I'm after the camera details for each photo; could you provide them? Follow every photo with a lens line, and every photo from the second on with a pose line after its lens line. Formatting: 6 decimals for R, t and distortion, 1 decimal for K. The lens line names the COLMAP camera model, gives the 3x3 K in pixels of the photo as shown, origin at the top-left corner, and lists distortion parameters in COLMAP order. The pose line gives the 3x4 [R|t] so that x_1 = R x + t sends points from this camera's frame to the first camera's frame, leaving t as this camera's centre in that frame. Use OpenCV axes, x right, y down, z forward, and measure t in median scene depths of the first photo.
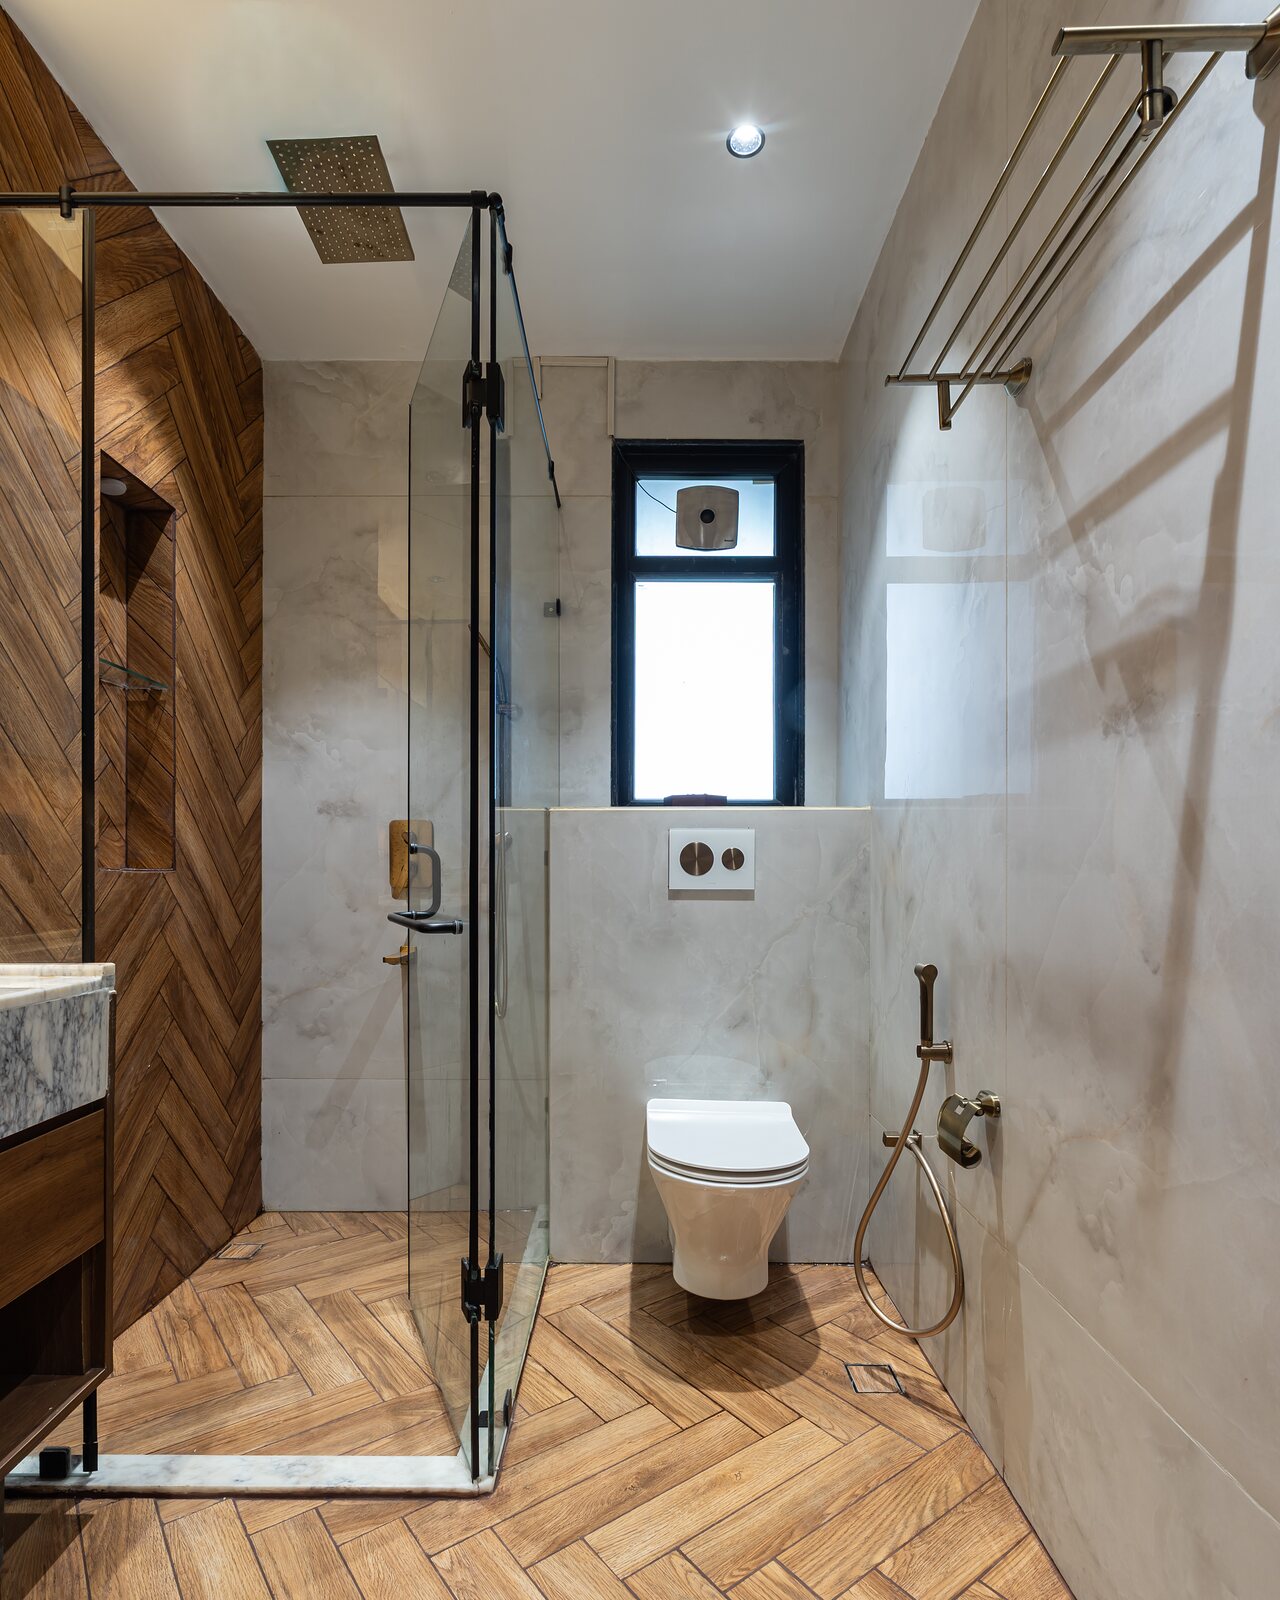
lens RADIAL K [[1162.6, 0, 638.1], [0, 1162.6, 863.4], [0, 0, 1]] dist [-0.004070, 0.006433]
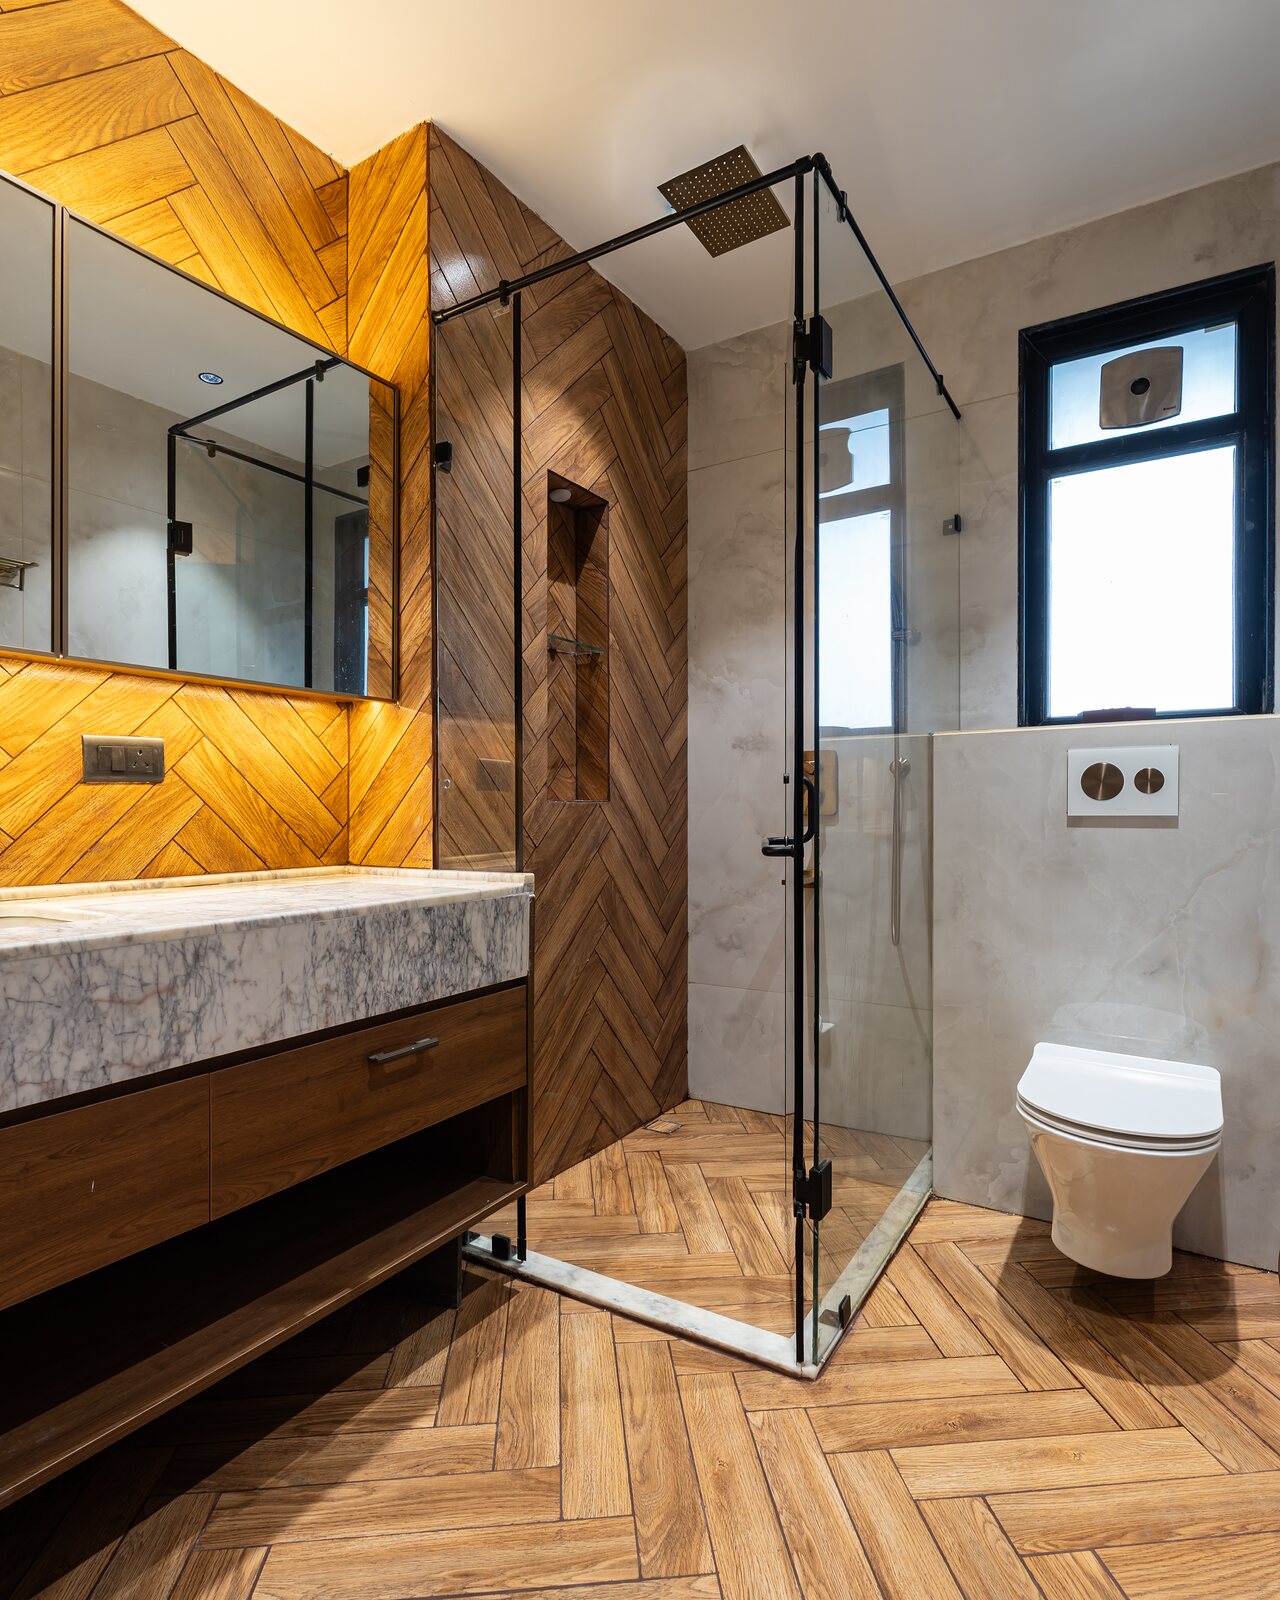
lens RADIAL K [[1571.9, 0, 610.0], [0, 1571.9, 801.9], [0, 0, 1]] dist [-0.003942, 0.023192]
pose [[0.680193, -0.011266, -0.732947, 0.769320], [0.015496, 0.999879, -0.000989, 0.008009], [0.732870, -0.010685, 0.680285, -0.109148]]
